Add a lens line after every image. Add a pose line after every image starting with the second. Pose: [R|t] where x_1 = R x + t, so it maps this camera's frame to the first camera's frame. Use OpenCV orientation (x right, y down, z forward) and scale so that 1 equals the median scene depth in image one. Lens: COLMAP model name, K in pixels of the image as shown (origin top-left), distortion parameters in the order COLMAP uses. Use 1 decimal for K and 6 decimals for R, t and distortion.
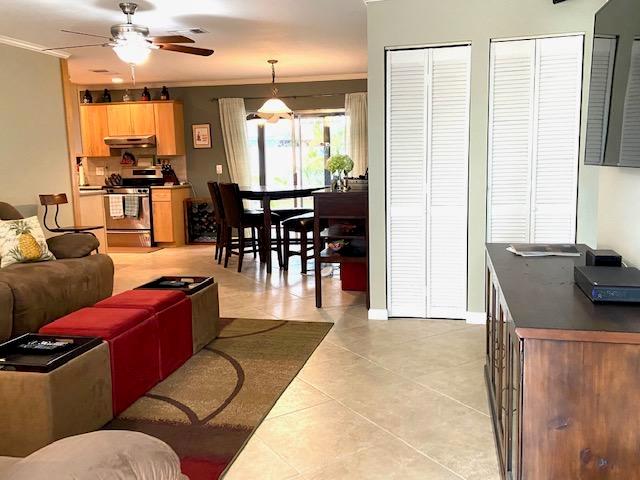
lens RADIAL K [[583.4, 0, 329.2], [0, 583.4, 237.1], [0, 0, 1]] dist [0.048203, 0.000000]
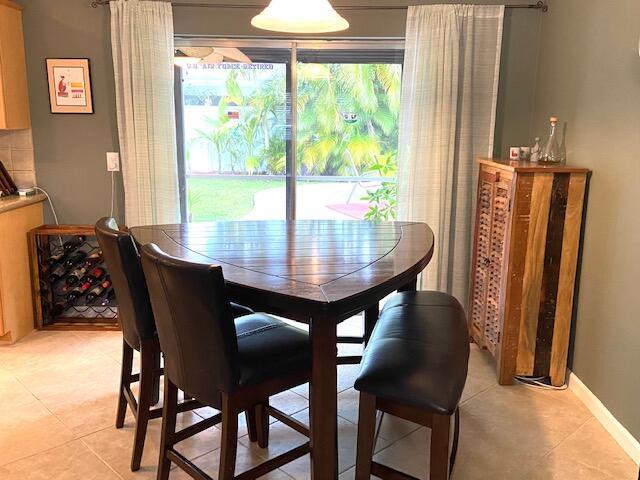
lens RADIAL K [[583.4, 0, 318.9], [0, 583.4, 237.4], [0, 0, 1]] dist [0.048203, 0.000000]
pose [[0.980254, -0.003058, 0.197718, -0.195468], [-0.010069, 0.997811, 0.065352, -0.143411], [-0.197485, -0.066053, 0.978078, 0.833958]]
